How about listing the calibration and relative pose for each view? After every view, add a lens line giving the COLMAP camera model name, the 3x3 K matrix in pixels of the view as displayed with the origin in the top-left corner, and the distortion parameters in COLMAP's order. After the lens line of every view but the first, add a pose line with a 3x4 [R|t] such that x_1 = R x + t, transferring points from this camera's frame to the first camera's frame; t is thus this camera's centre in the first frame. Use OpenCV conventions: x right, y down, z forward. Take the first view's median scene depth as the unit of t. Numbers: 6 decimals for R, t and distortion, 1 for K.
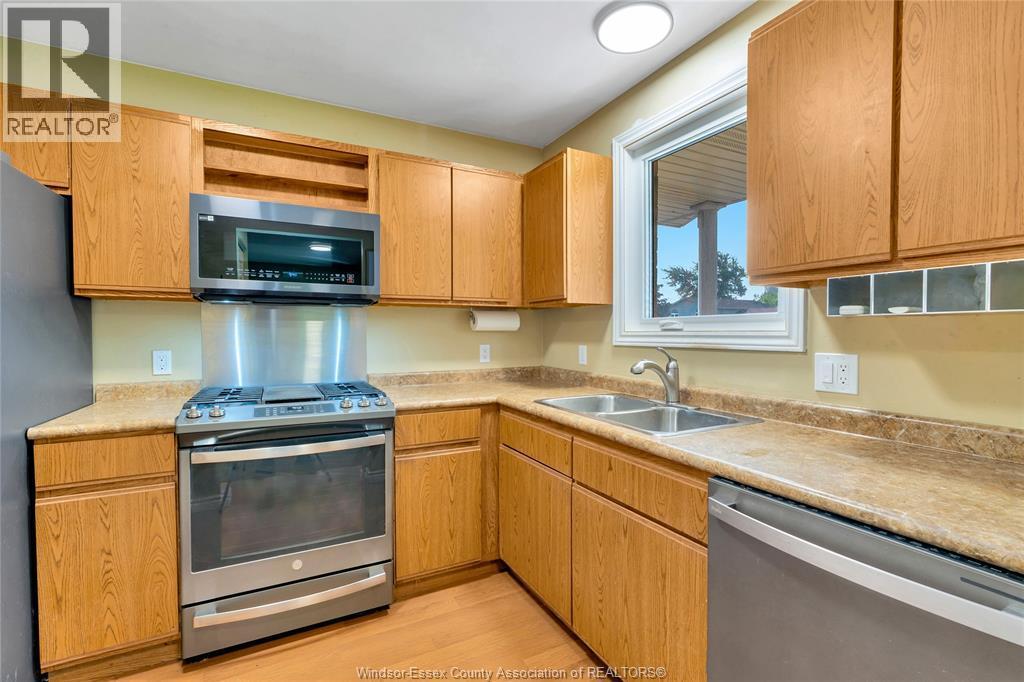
lens RADIAL K [[458.2, 0, 512.0], [0, 458.2, 341.0], [0, 0, 1]] dist [-0.009315, 0.000012]
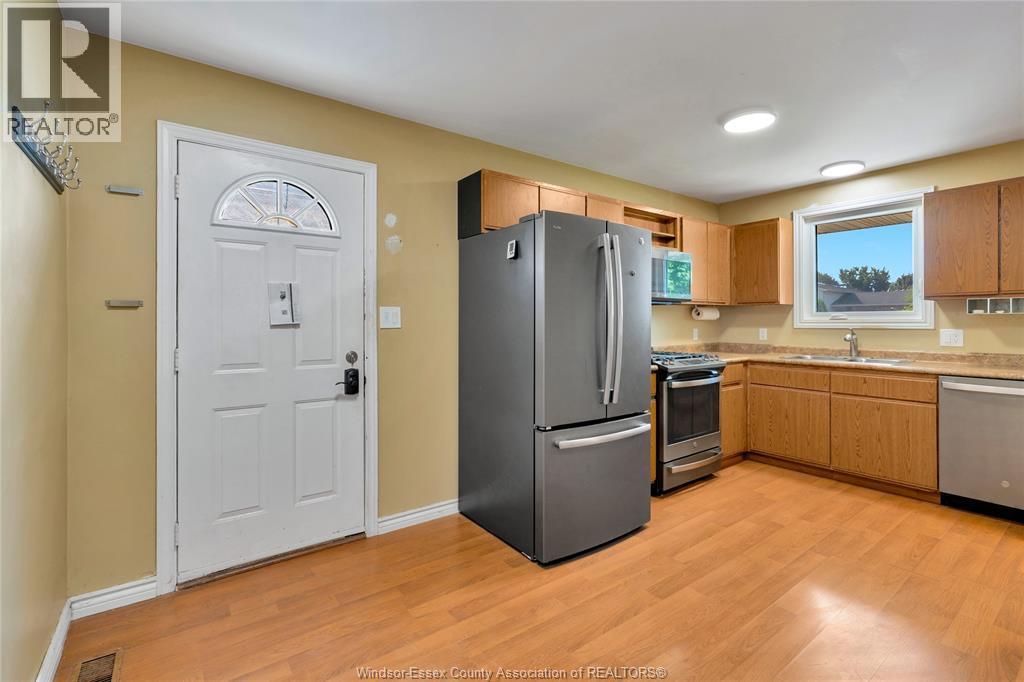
lens RADIAL K [[464.1, 0, 513.1], [0, 464.1, 318.5], [0, 0, 1]] dist [-0.009105, 0.000708]
pose [[0.987038, -0.000736, 0.160486, -1.469499], [0.004910, 0.999660, -0.025614, 0.017168], [-0.160413, 0.026070, 0.986706, -0.747305]]
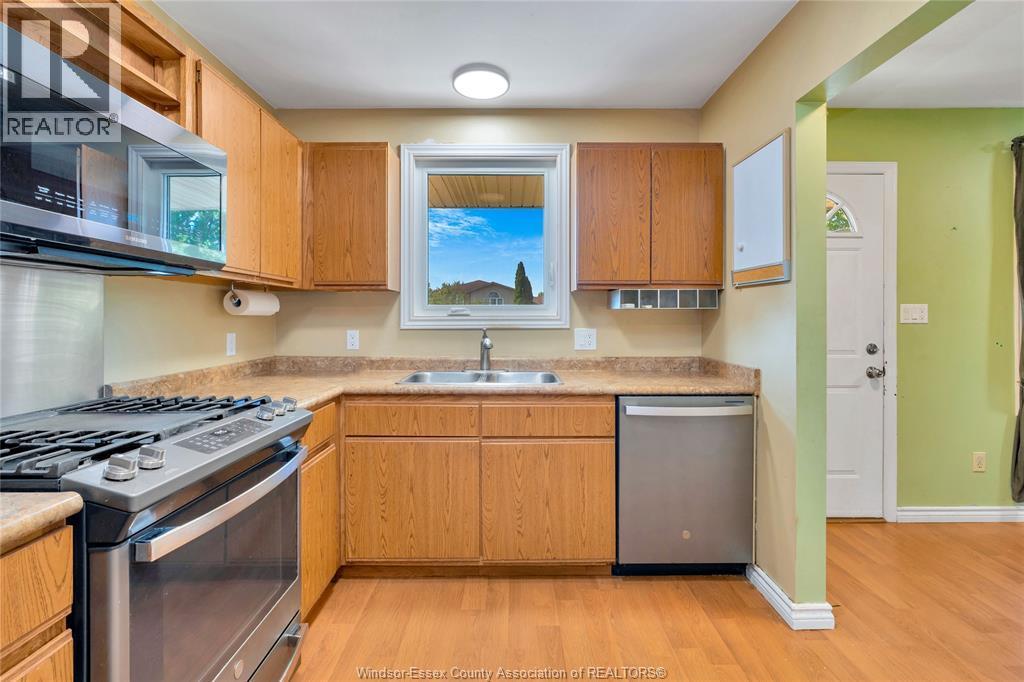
lens RADIAL K [[464.1, 0, 513.1], [0, 464.1, 318.5], [0, 0, 1]] dist [-0.009105, 0.000708]
pose [[0.456280, 0.000038, 0.889836, -0.853798], [0.018652, 0.999780, -0.009606, -0.000091], [-0.889641, 0.020980, 0.456179, 0.326891]]
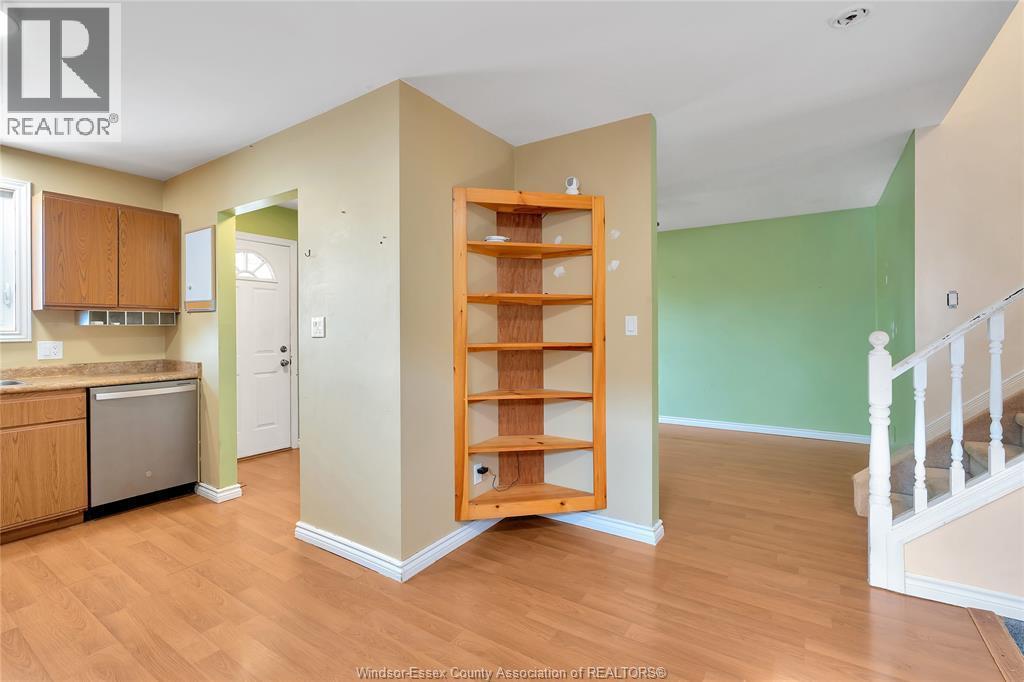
lens RADIAL K [[459.4, 0, 508.3], [0, 459.4, 330.2], [0, 0, 1]] dist [-0.002110, 0.000092]
pose [[-0.486072, 0.000452, 0.873919, -1.796487], [0.023852, 0.999634, 0.012749, -0.000764], [-0.873593, 0.027041, -0.485905, 0.123077]]
